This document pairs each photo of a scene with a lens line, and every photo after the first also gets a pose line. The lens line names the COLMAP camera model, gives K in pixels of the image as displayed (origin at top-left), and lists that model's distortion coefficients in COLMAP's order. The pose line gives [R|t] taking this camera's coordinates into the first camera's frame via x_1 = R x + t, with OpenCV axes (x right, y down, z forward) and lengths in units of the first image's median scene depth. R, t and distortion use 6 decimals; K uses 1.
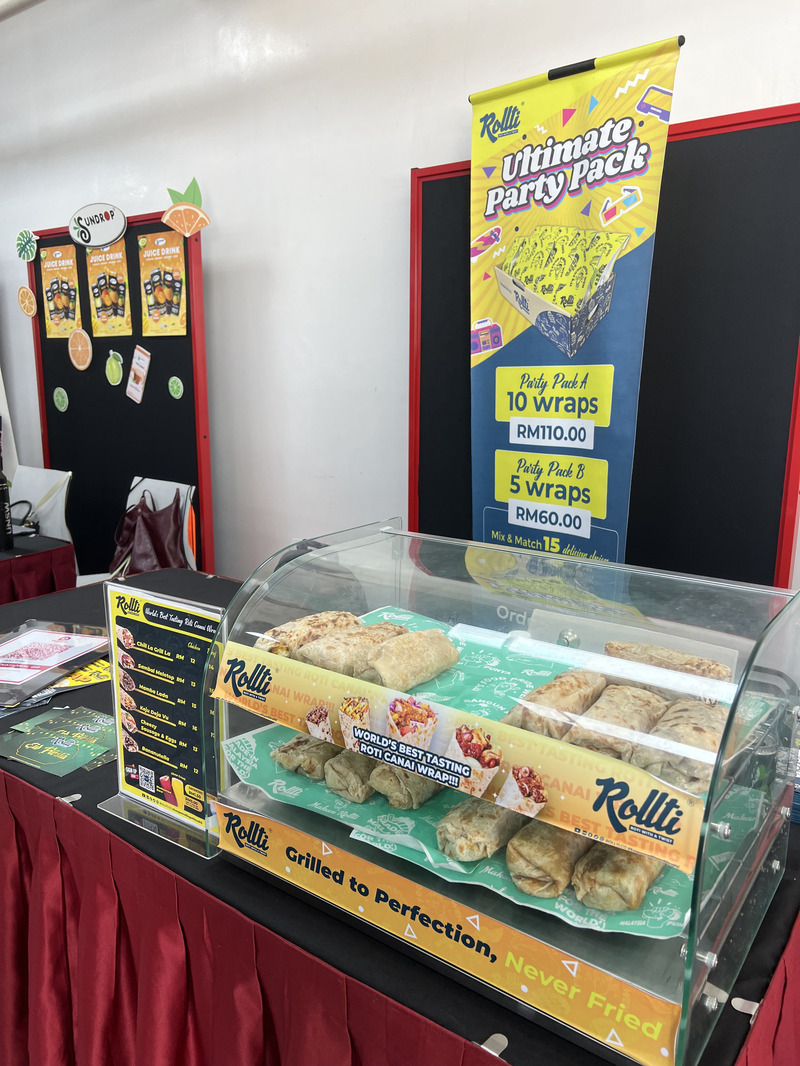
lens RADIAL K [[812.1, 0, 406.7], [0, 812.1, 550.6], [0, 0, 1]] dist [0.011762, -0.025588]
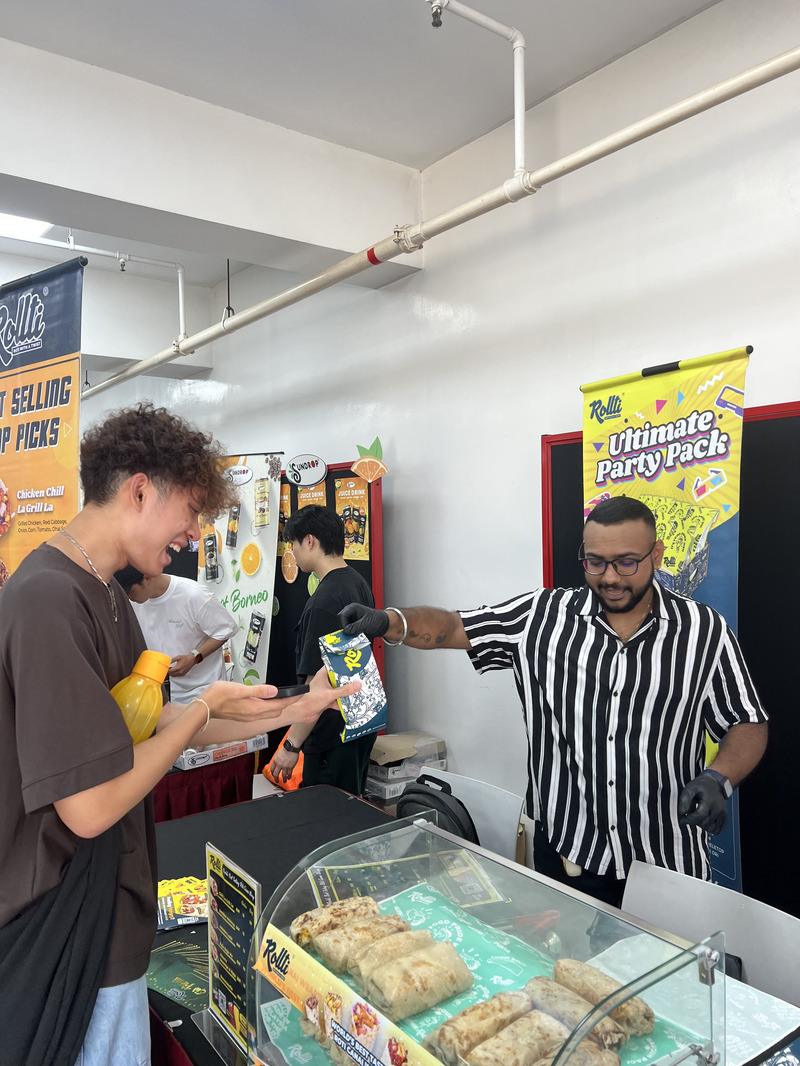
lens RADIAL K [[812.1, 0, 397.1], [0, 812.1, 540.2], [0, 0, 1]] dist [0.011762, -0.025588]
pose [[0.957294, -0.018873, -0.288498, 0.177253], [-0.039110, 0.980241, -0.193902, -0.119355], [0.286458, 0.196904, 0.937641, -0.143874]]
